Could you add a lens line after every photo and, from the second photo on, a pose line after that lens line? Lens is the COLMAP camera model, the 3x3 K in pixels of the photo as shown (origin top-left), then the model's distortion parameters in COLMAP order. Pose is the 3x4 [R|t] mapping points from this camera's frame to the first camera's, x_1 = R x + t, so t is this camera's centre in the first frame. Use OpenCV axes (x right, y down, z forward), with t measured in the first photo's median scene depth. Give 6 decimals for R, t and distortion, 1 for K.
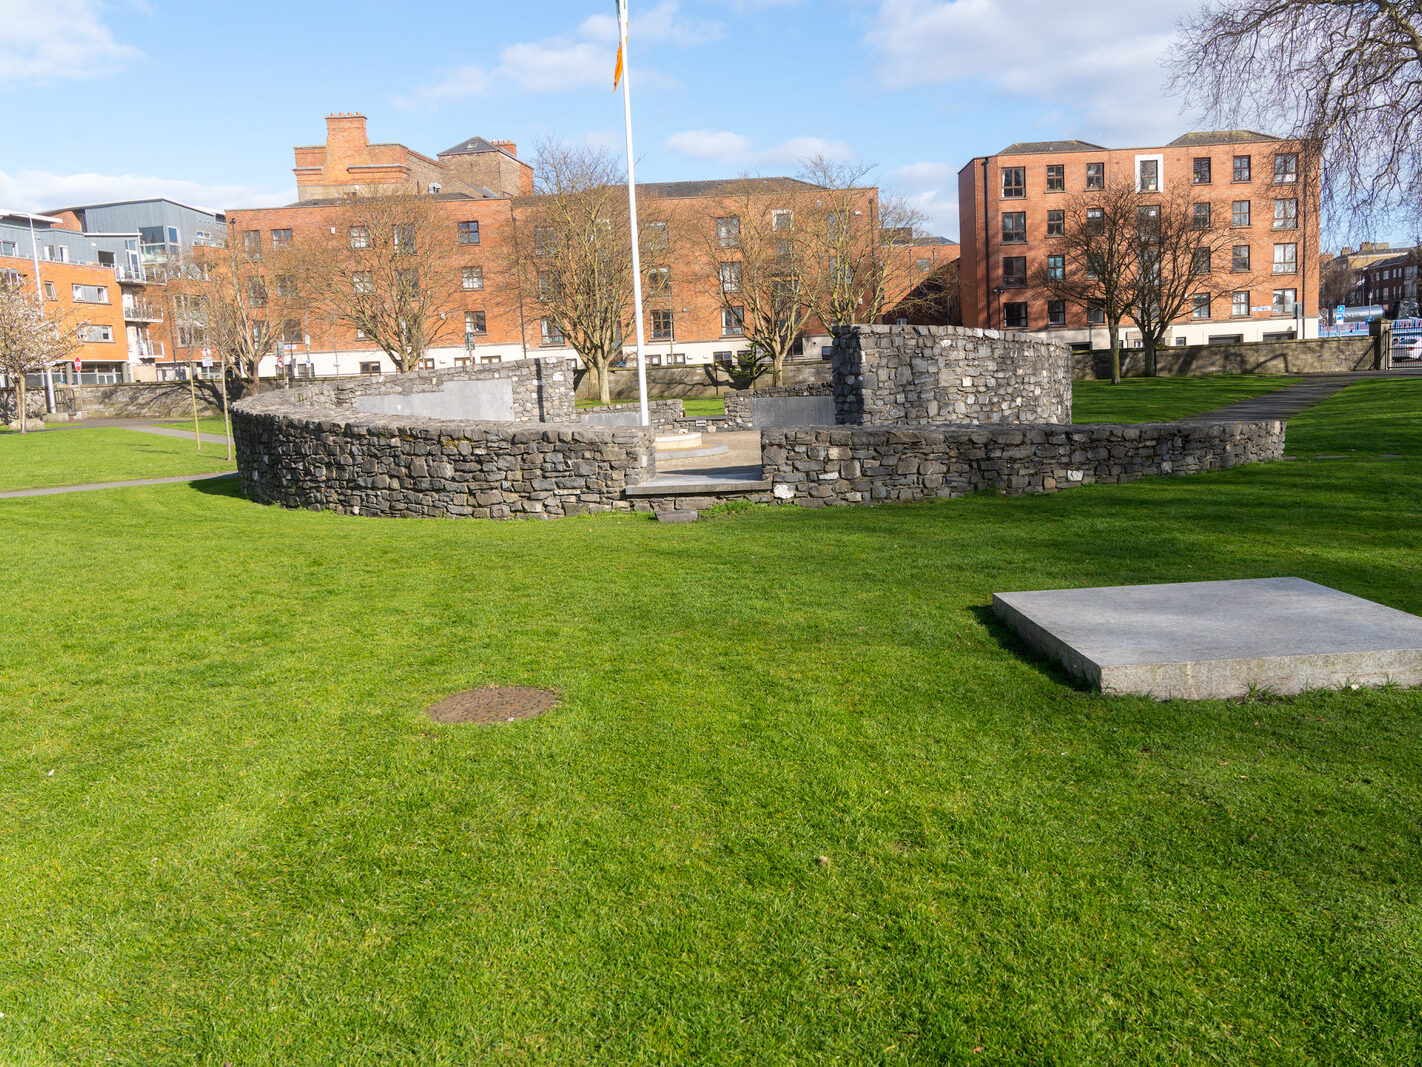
lens RADIAL K [[1128.8, 0, 721.8], [0, 1128.8, 523.7], [0, 0, 1]] dist [-0.013086, 0.001086]
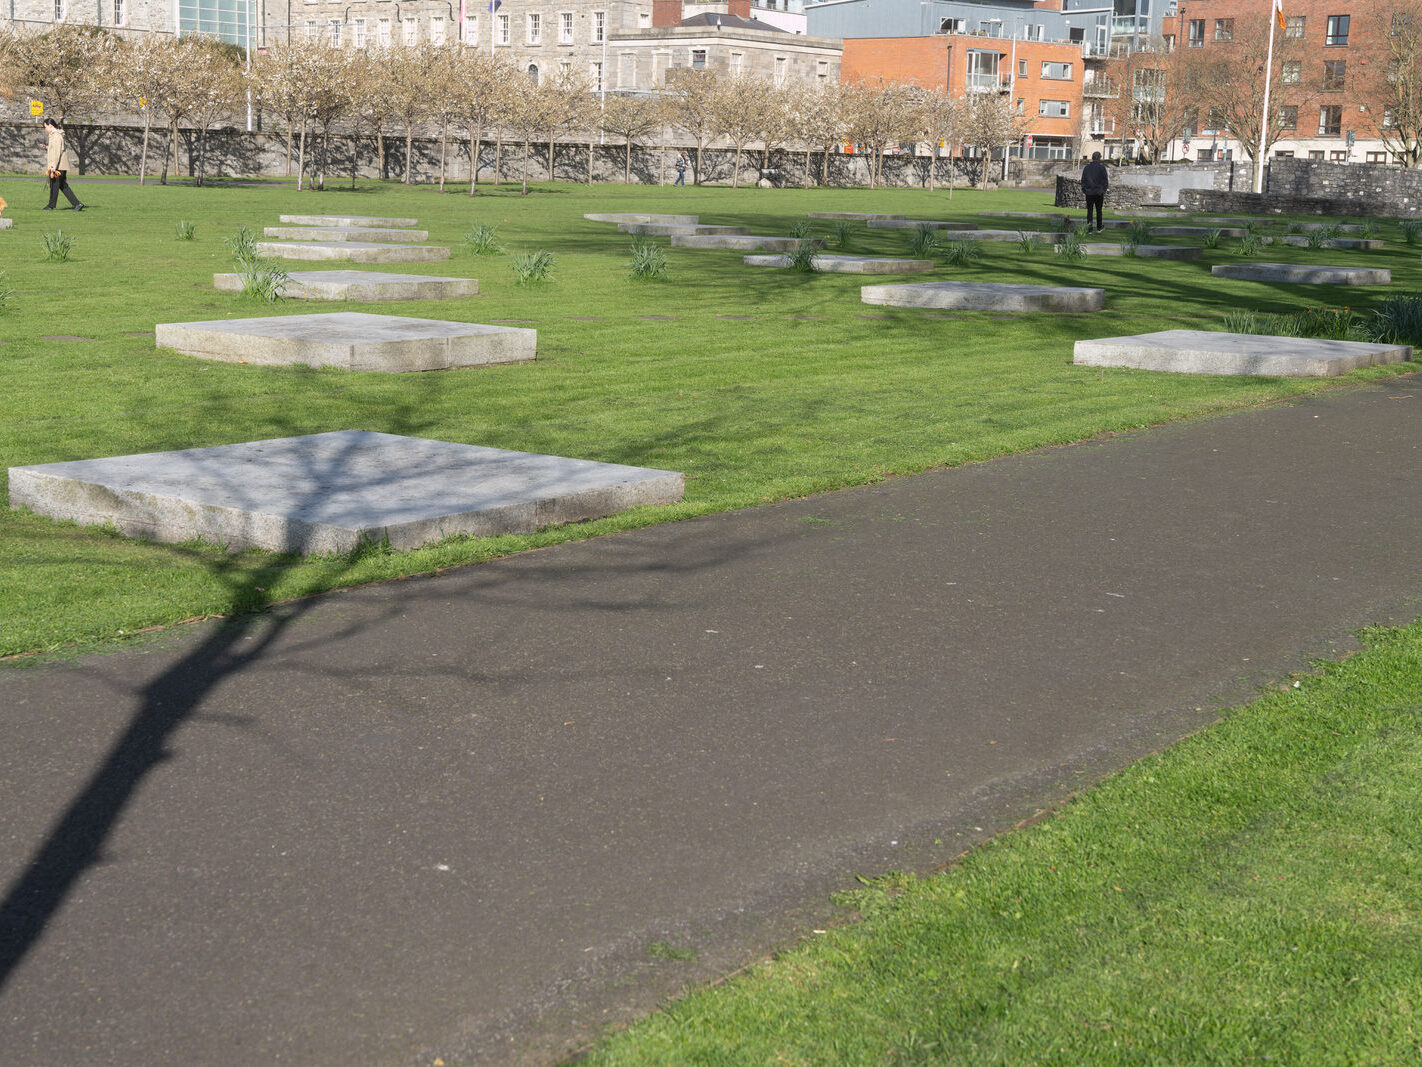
lens RADIAL K [[2048.0, 0, 650.4], [0, 2048.0, 622.9], [0, 0, 1]] dist [0.015315, 0.000000]
pose [[0.757862, 0.198047, -0.621629, 0.507397], [-0.139814, 0.979978, 0.141759, 0.094835], [0.637258, -0.020522, 0.770377, -0.833150]]
